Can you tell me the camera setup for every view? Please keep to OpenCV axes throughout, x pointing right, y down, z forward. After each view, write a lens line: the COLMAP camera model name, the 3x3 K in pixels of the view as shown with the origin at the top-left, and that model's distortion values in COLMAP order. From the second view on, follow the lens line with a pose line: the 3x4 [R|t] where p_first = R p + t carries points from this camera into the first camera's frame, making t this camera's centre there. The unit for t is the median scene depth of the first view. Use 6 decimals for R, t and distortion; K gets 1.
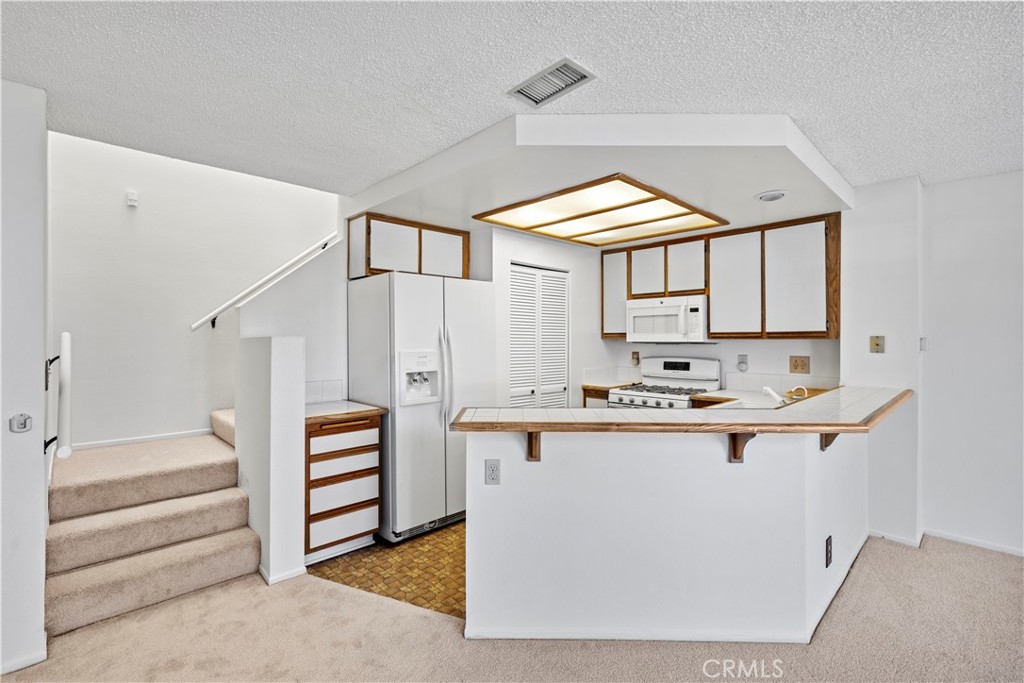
lens RADIAL K [[464.3, 0, 512.0], [0, 464.3, 341.5], [0, 0, 1]] dist [0.000621, 0.000037]
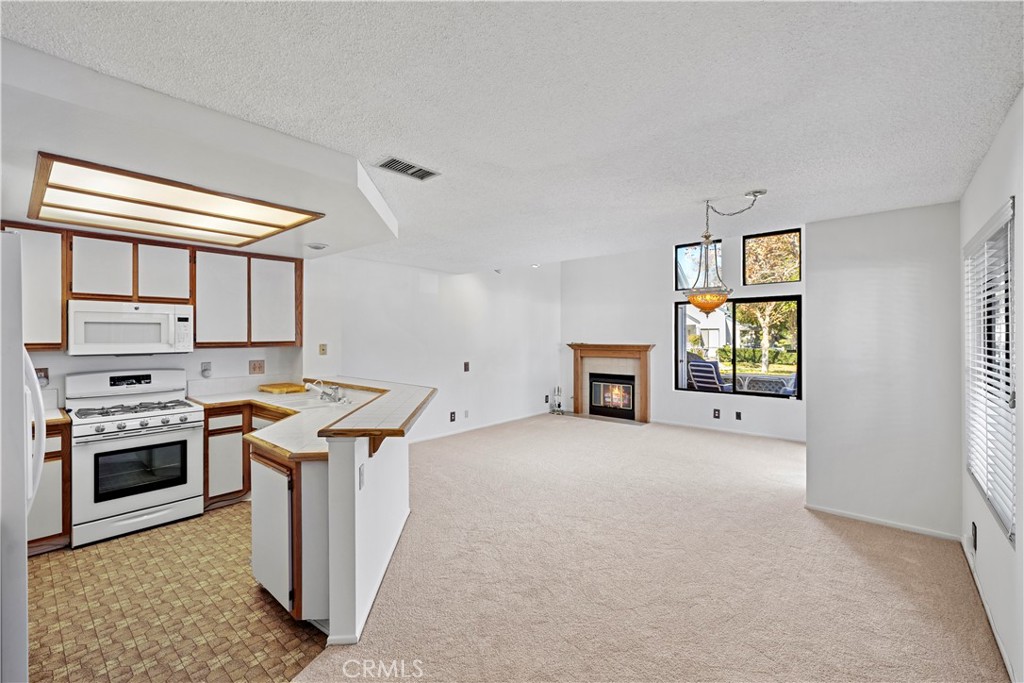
lens RADIAL K [[438.9, 0, 514.7], [0, 438.9, 336.0], [0, 0, 1]] dist [-0.001234, -0.000059]
pose [[-0.107651, 0.000837, 0.994188, -0.607695], [0.009054, 0.999959, 0.000139, -0.026993], [-0.994148, 0.009016, -0.107654, 0.406328]]
